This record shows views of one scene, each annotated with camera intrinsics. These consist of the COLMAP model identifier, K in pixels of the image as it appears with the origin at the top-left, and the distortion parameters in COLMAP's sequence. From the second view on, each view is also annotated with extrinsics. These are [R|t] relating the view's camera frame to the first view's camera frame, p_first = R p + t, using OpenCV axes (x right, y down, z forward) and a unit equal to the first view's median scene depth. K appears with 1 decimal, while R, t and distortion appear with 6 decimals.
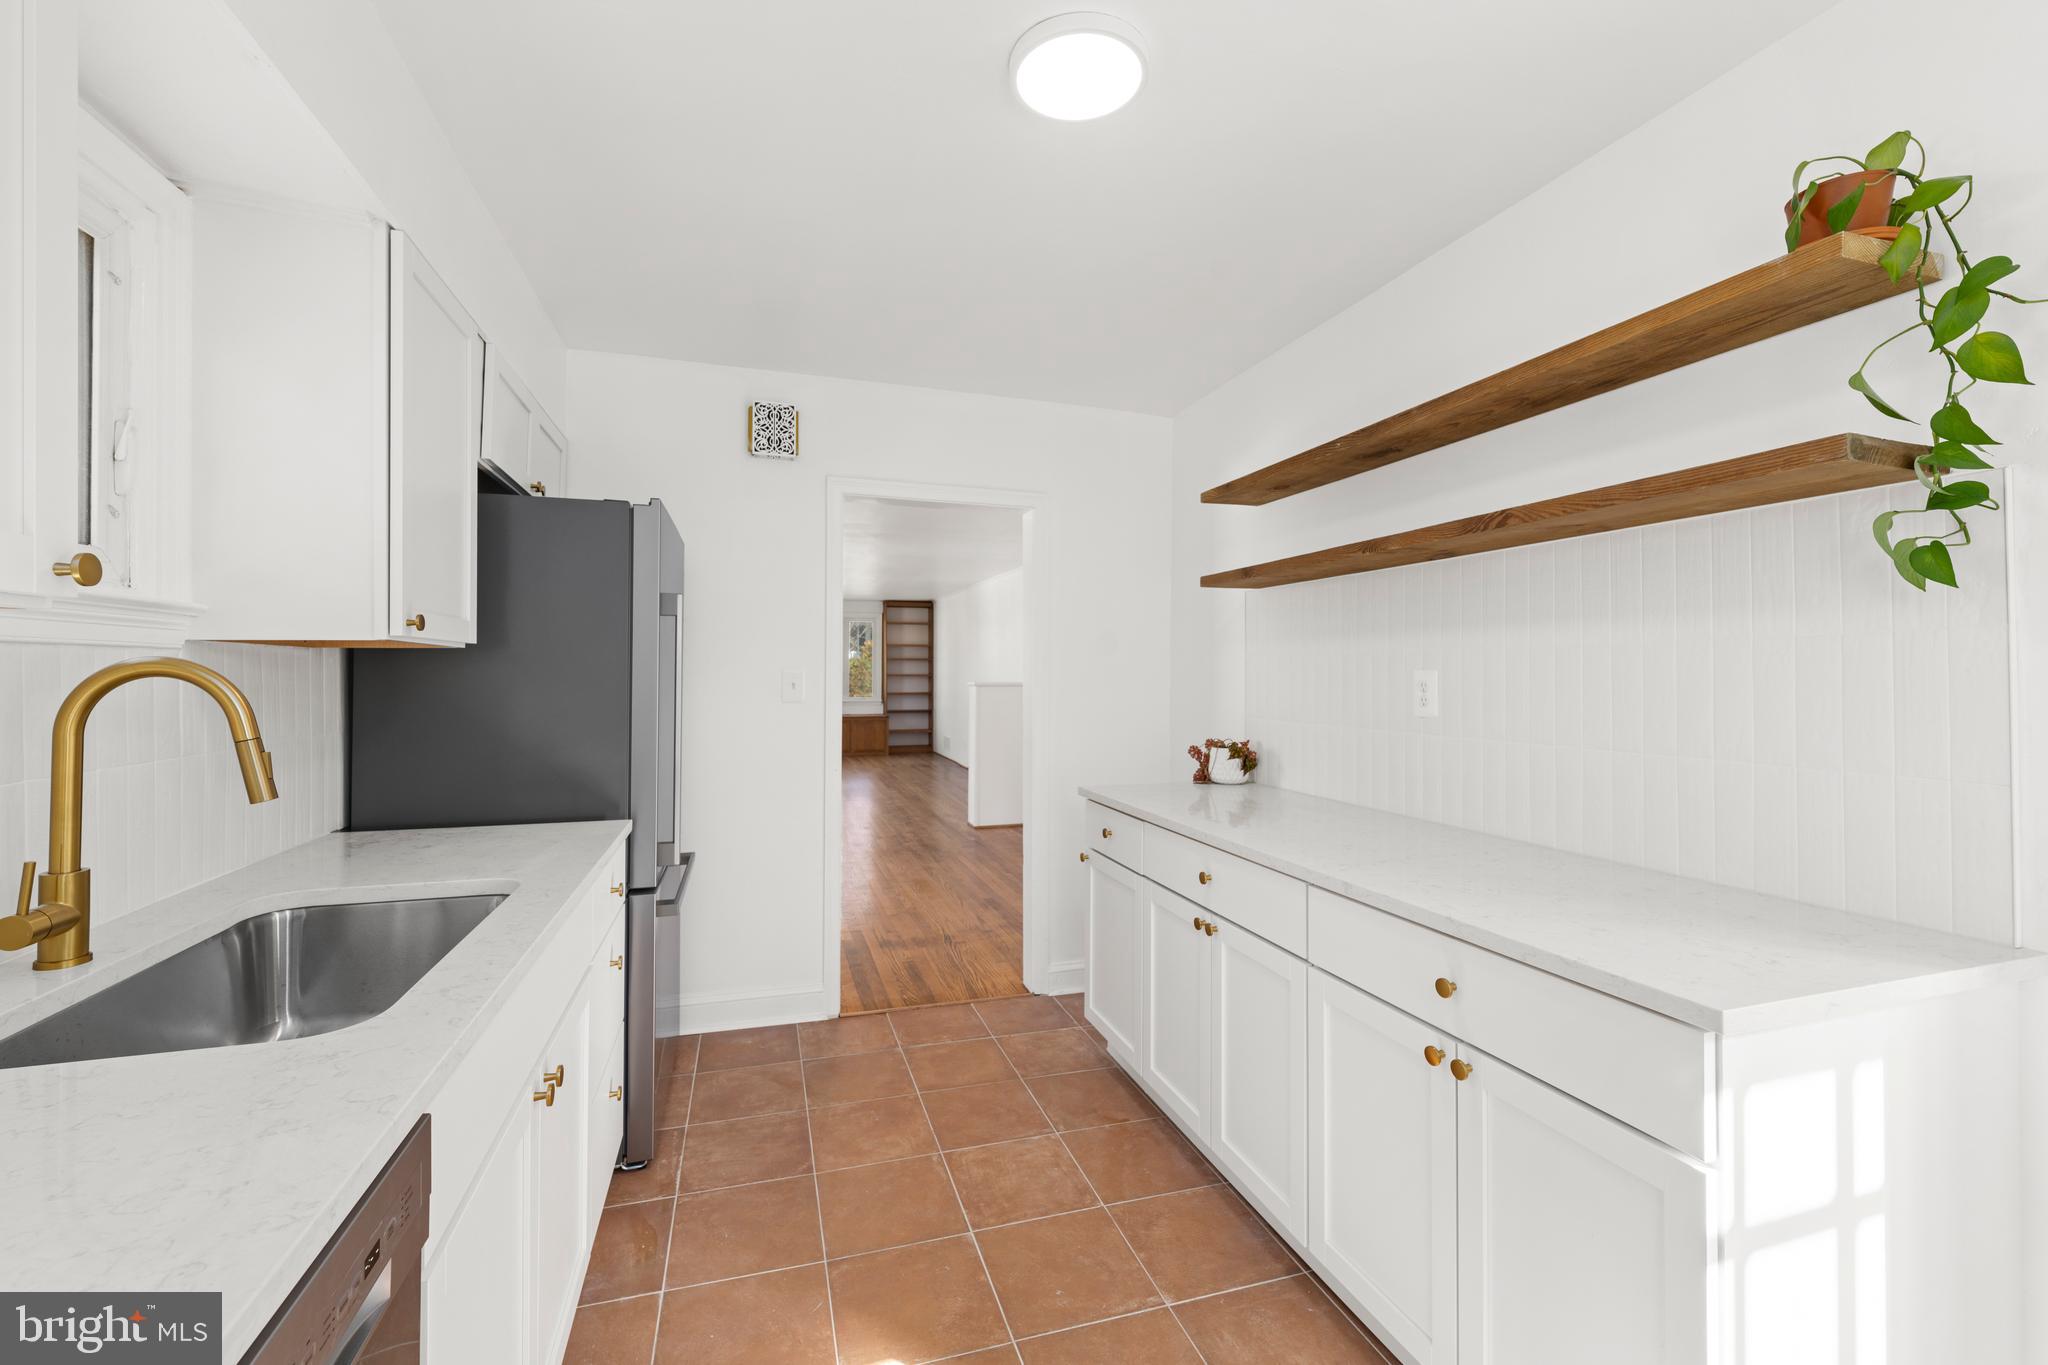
lens RADIAL K [[838.9, 0, 1021.9], [0, 838.9, 673.0], [0, 0, 1]] dist [0.004009, -0.001804]
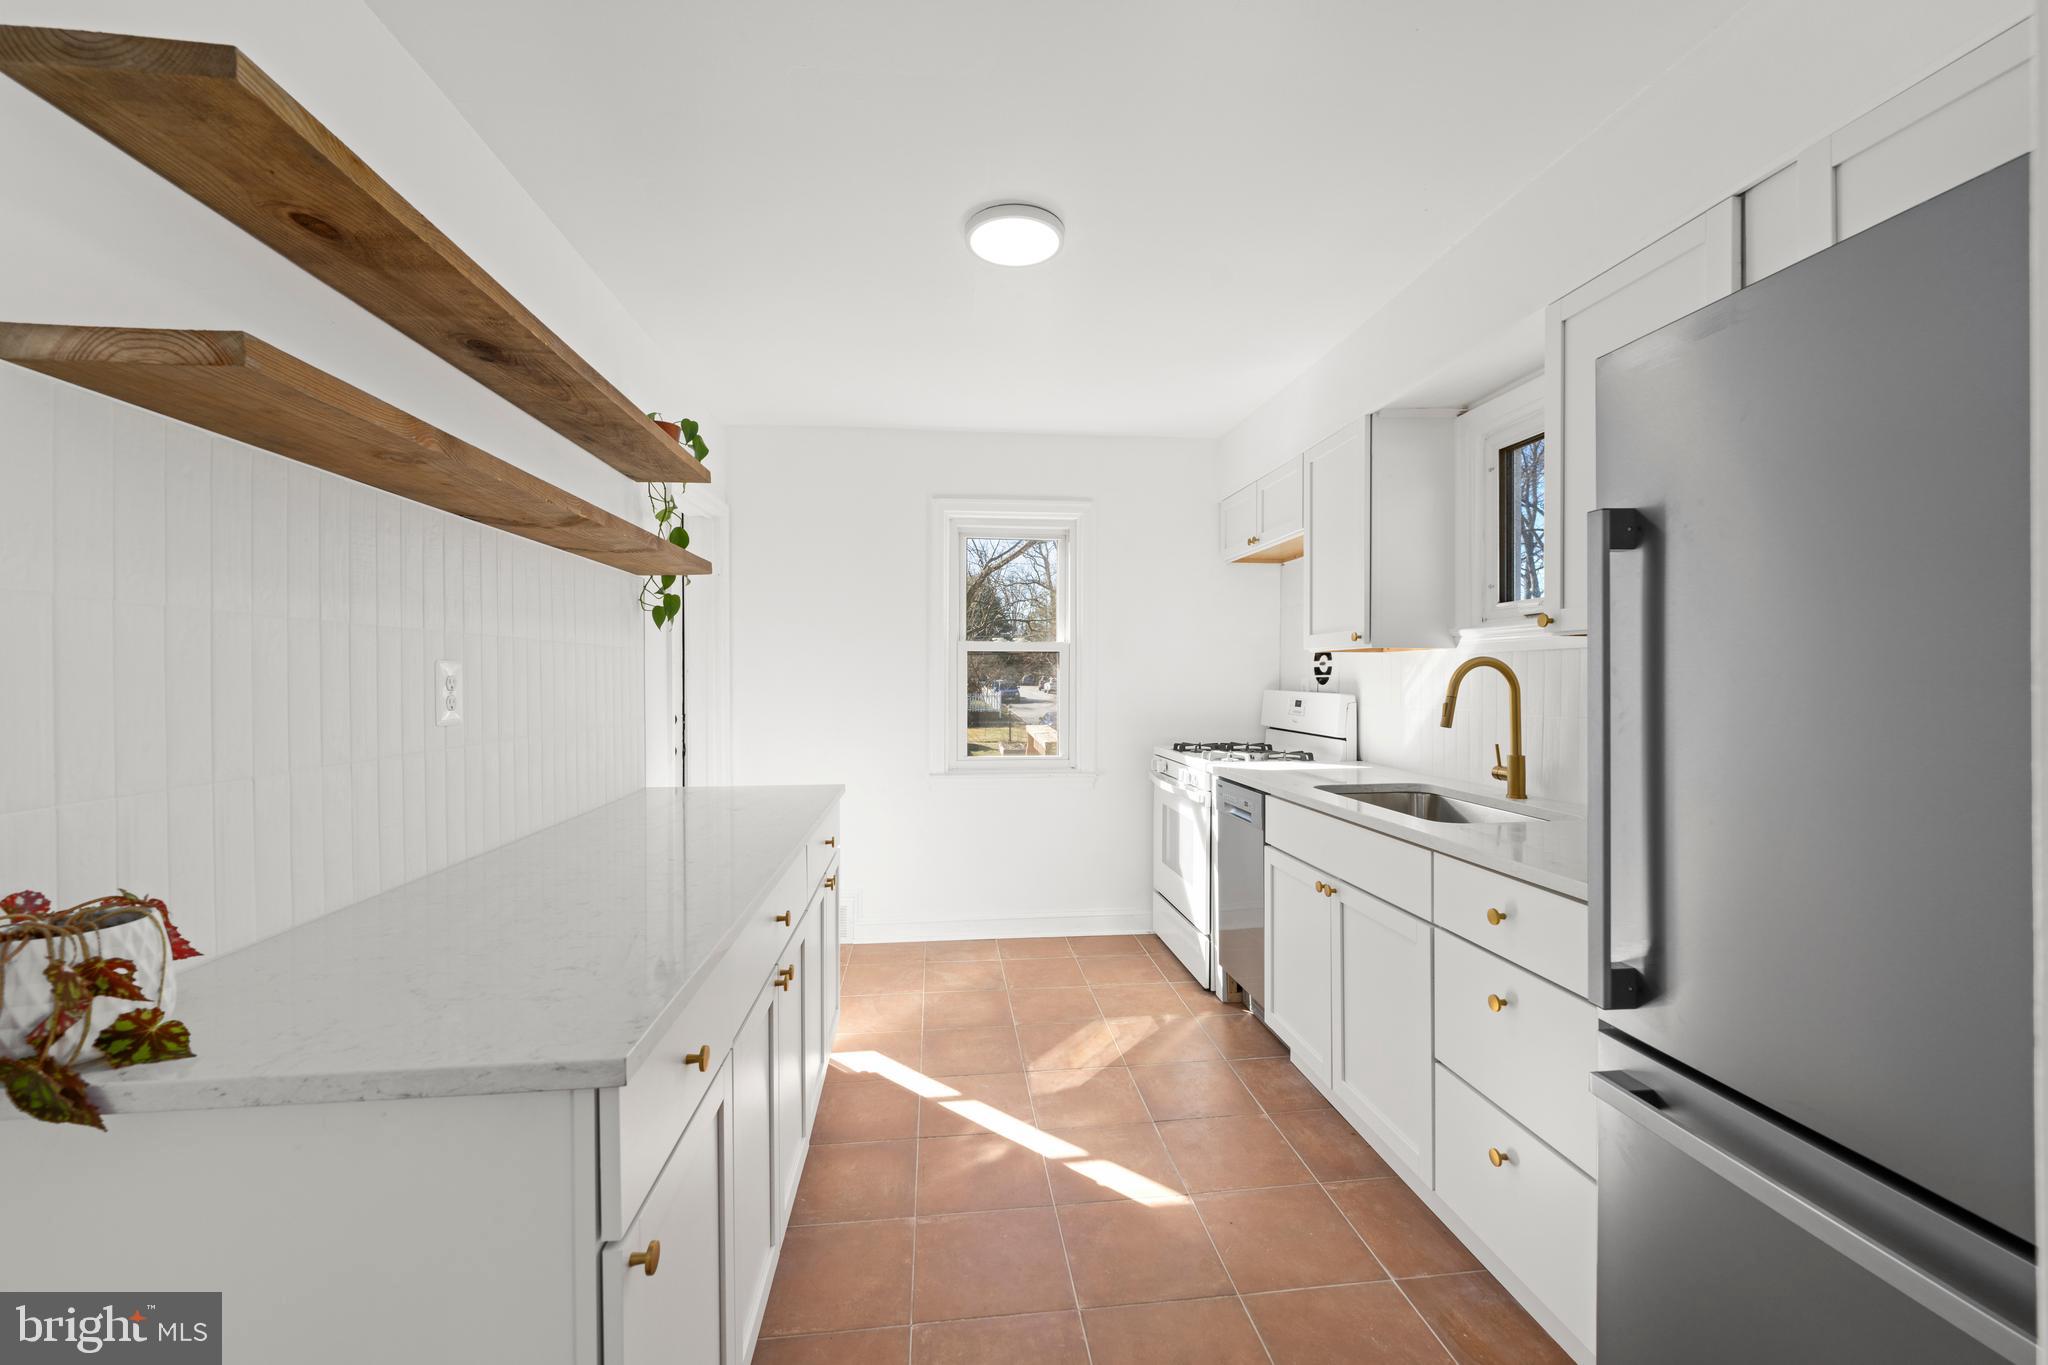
lens RADIAL K [[838.9, 0, 1023.5], [0, 838.9, 675.7], [0, 0, 1]] dist [0.004009, -0.001804]
pose [[-0.981150, 0.001589, 0.193244, -0.171025], [0.001472, 0.999999, -0.000749, 0.012329], [-0.193244, -0.000450, -0.981151, 1.846196]]
